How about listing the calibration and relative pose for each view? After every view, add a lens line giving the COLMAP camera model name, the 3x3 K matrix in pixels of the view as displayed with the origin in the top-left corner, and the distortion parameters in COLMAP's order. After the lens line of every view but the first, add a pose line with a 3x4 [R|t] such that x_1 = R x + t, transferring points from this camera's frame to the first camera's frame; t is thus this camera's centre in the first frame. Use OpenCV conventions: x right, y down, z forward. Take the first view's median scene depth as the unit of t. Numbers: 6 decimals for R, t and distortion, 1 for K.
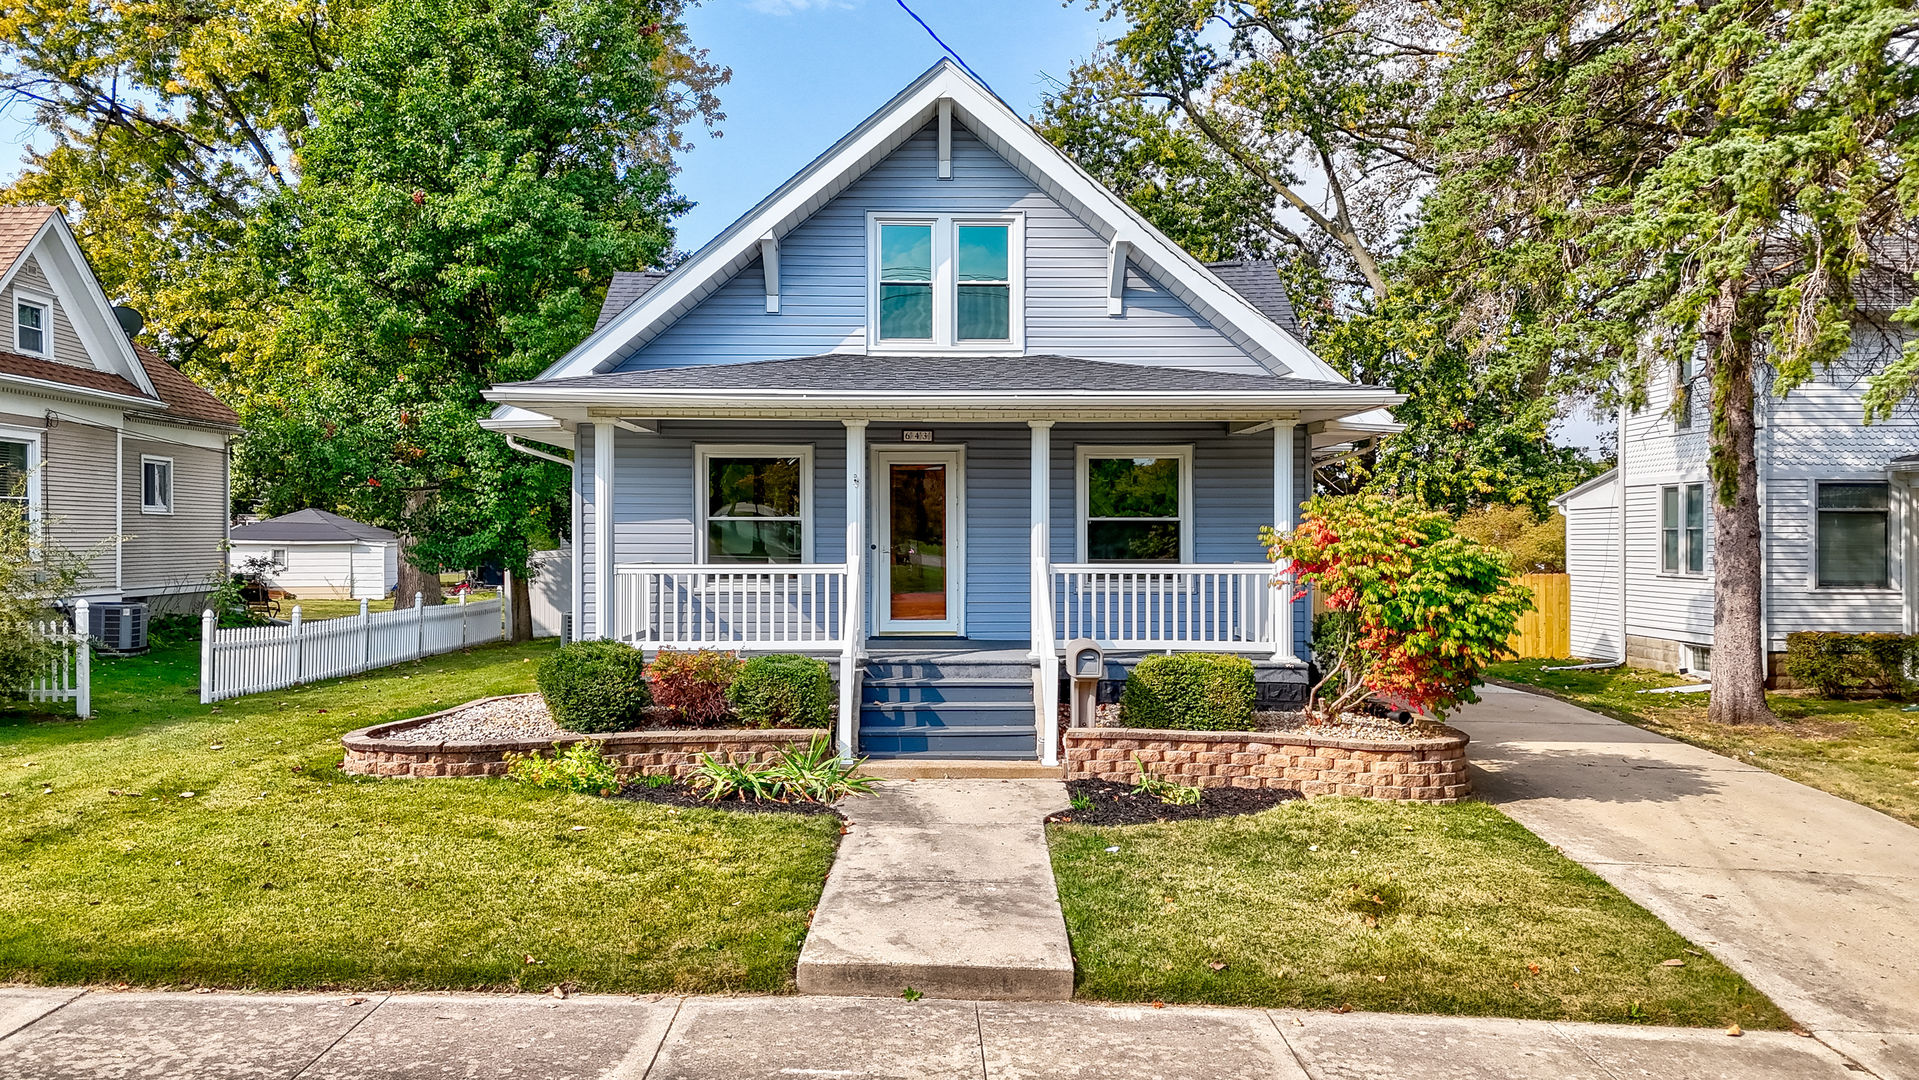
lens RADIAL K [[1416.9, 0, 955.8], [0, 1416.9, 544.8], [0, 0, 1]] dist [0.076684, -0.051064]
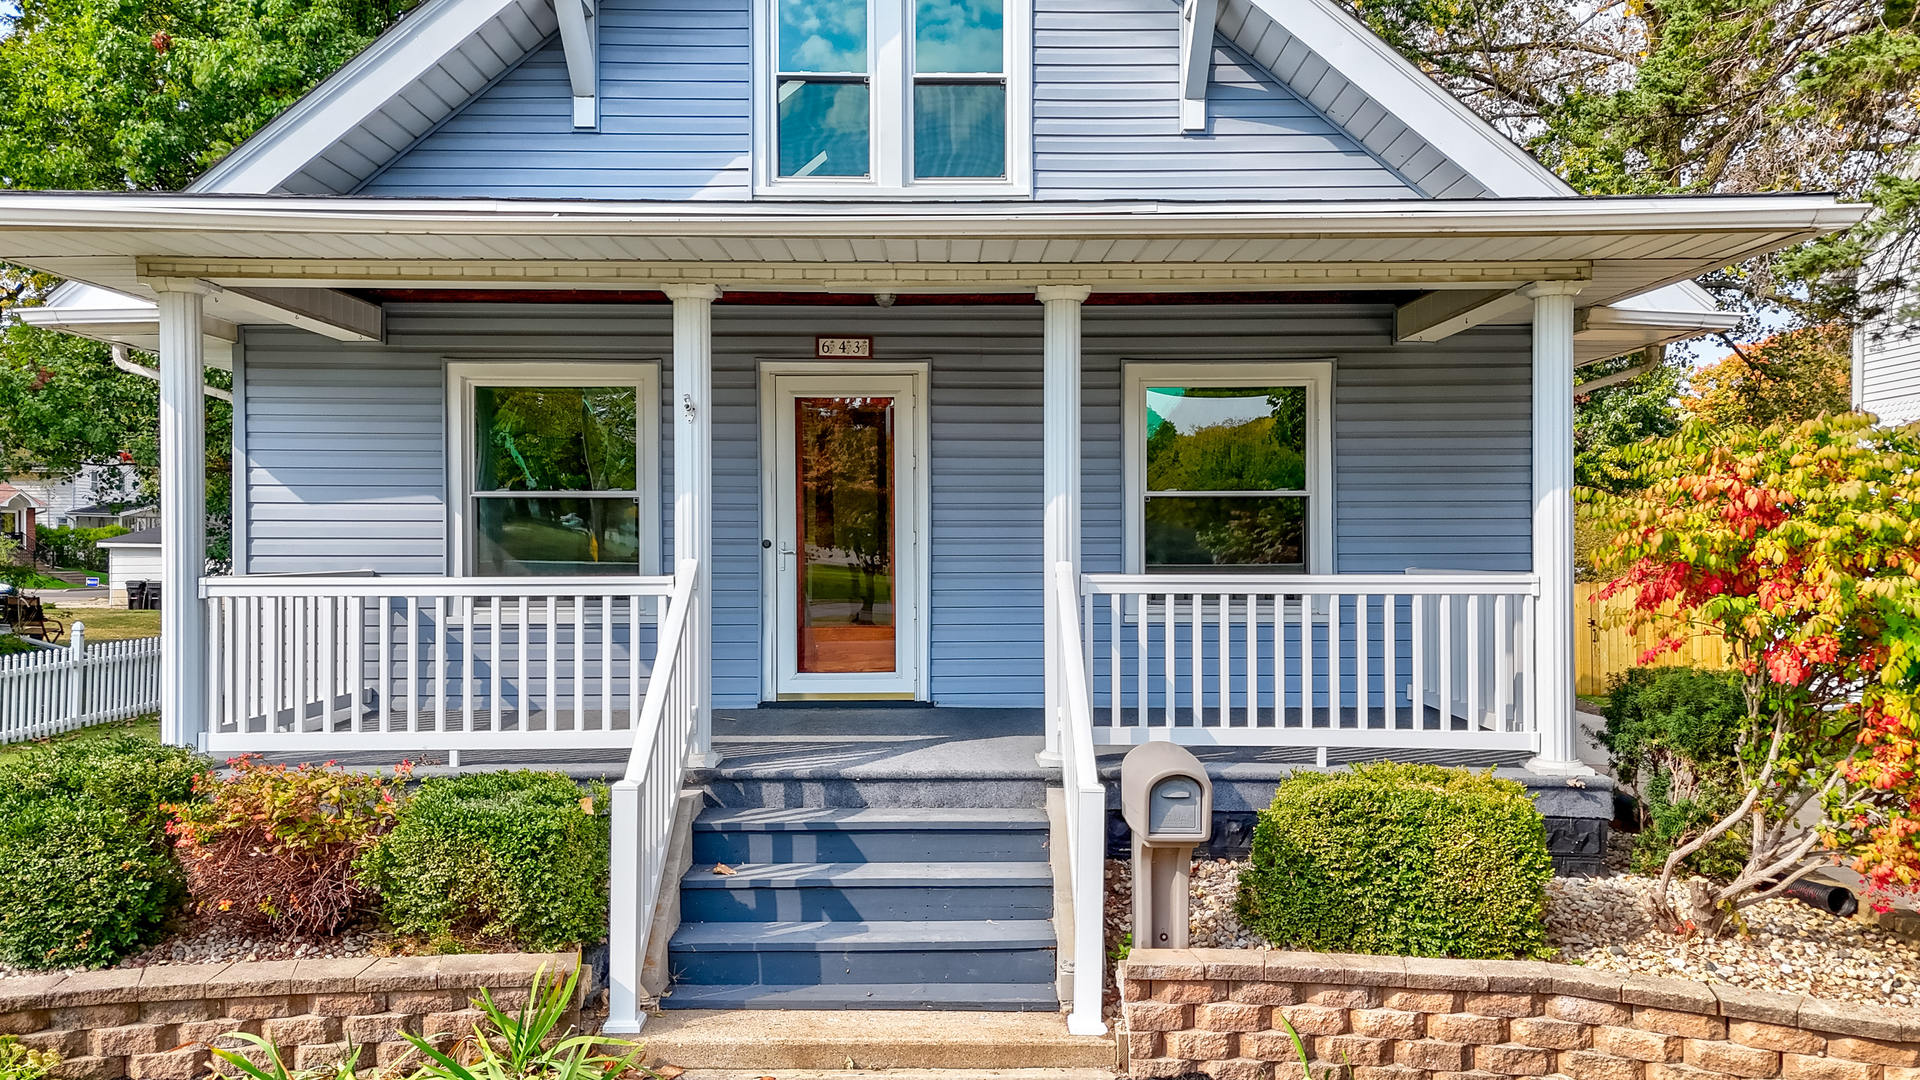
lens RADIAL K [[1405.9, 0, 958.5], [0, 1405.9, 555.1], [0, 0, 1]] dist [0.054226, 0.002541]
pose [[0.999945, -0.002047, -0.010278, 0.028287], [0.002090, 0.999989, 0.004172, 0.004387], [0.010269, -0.004193, 0.999938, 0.506806]]
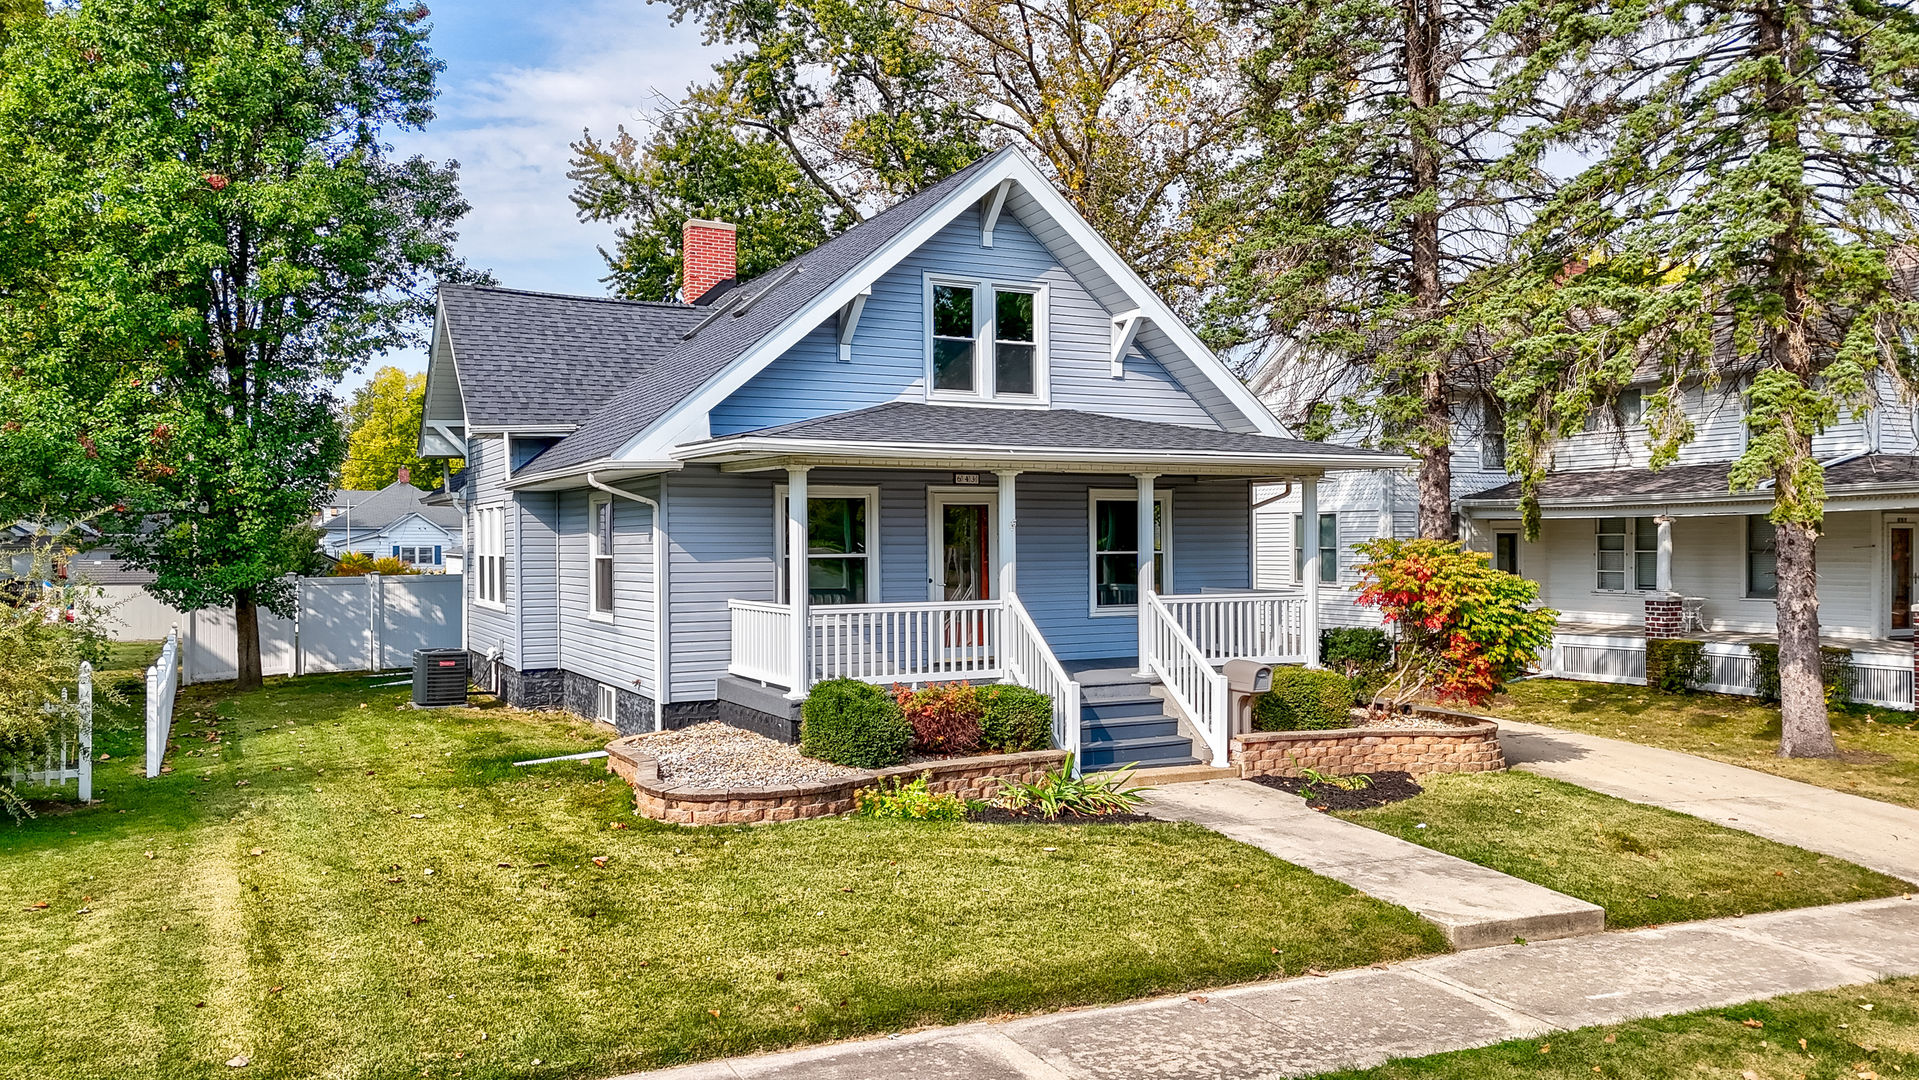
lens RADIAL K [[1416.9, 0, 955.8], [0, 1416.9, 544.8], [0, 0, 1]] dist [0.076684, -0.051064]
pose [[0.898551, -0.007478, 0.438805, -0.597295], [0.008205, 0.999966, 0.000239, -0.030421], [-0.438792, 0.003385, 0.898582, 0.019800]]
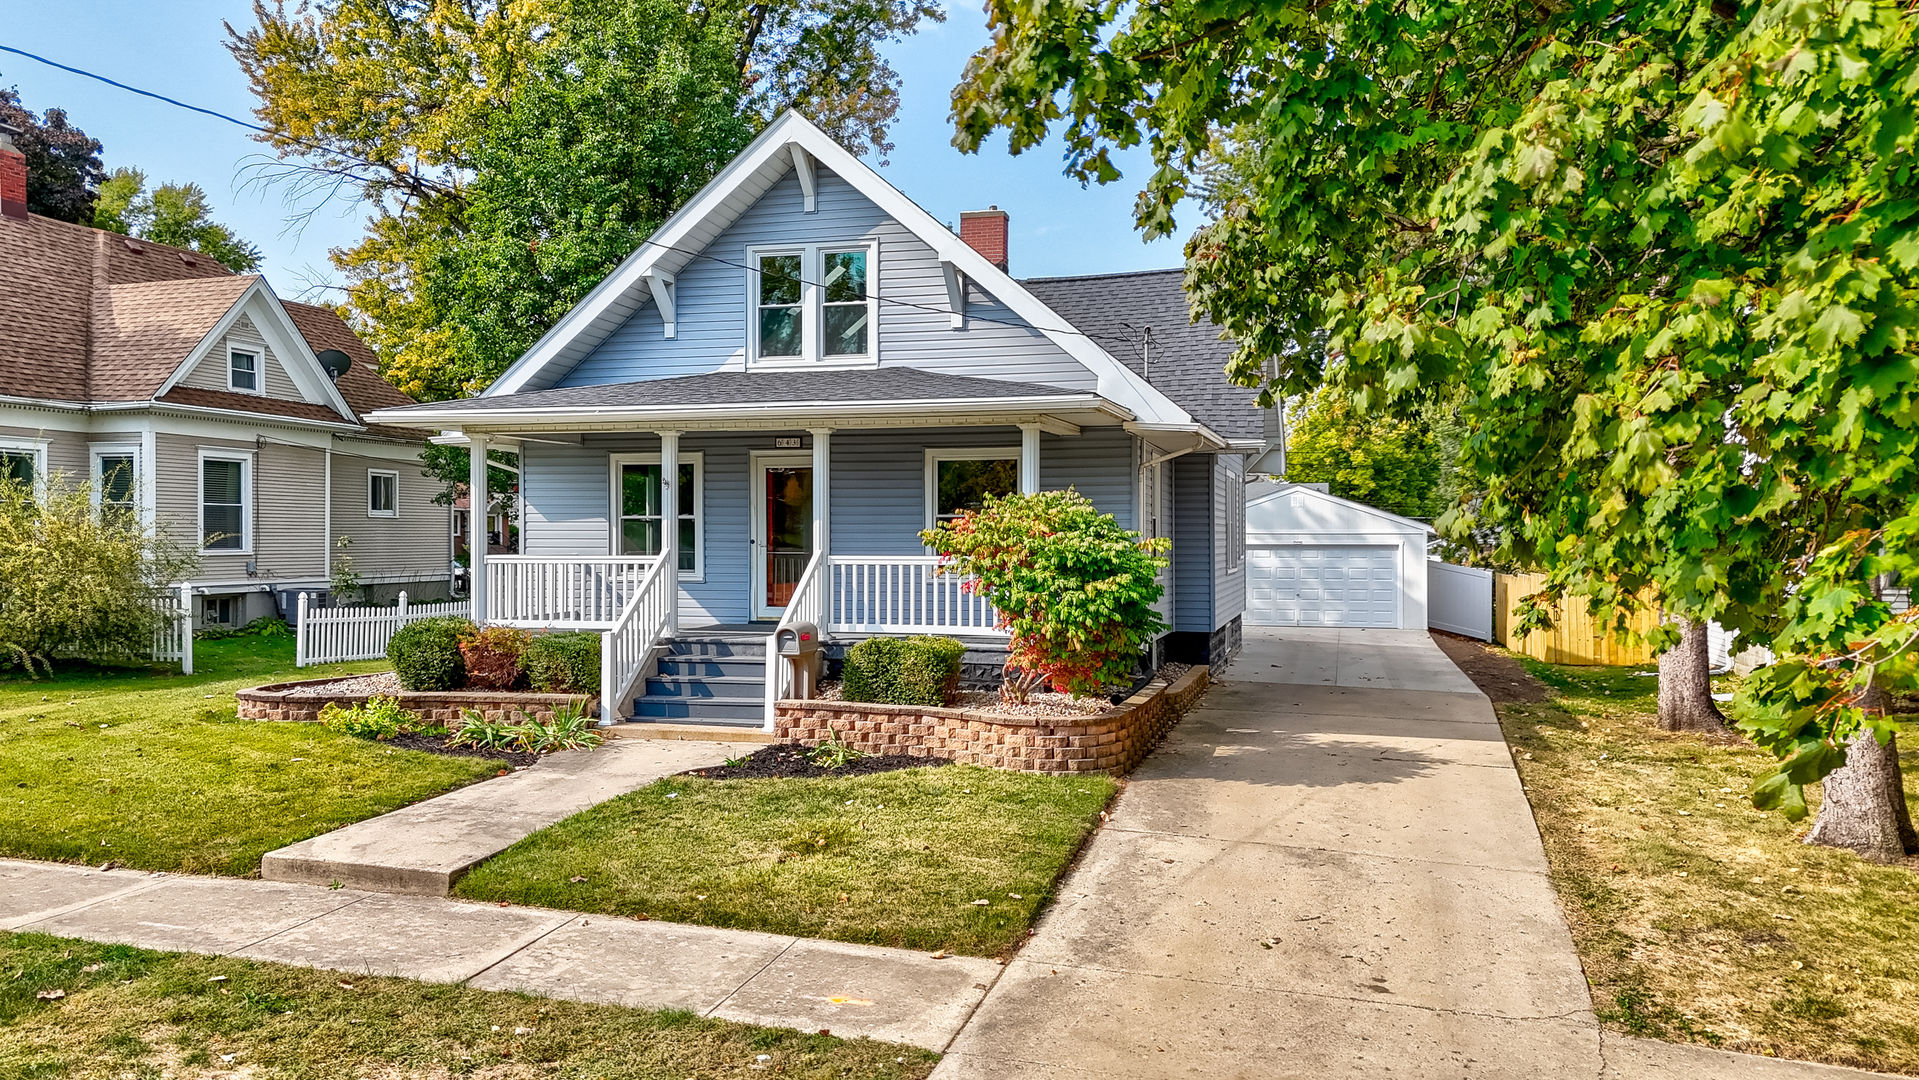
lens RADIAL K [[1411.6, 0, 959.5], [0, 1411.6, 540.0], [0, 0, 1]] dist [0.090079, -0.118775]
pose [[0.961100, -0.000985, -0.276199, 0.477103], [-0.000495, 0.999986, -0.005290, 0.007018], [0.276201, 0.005221, 0.961086, -0.044367]]
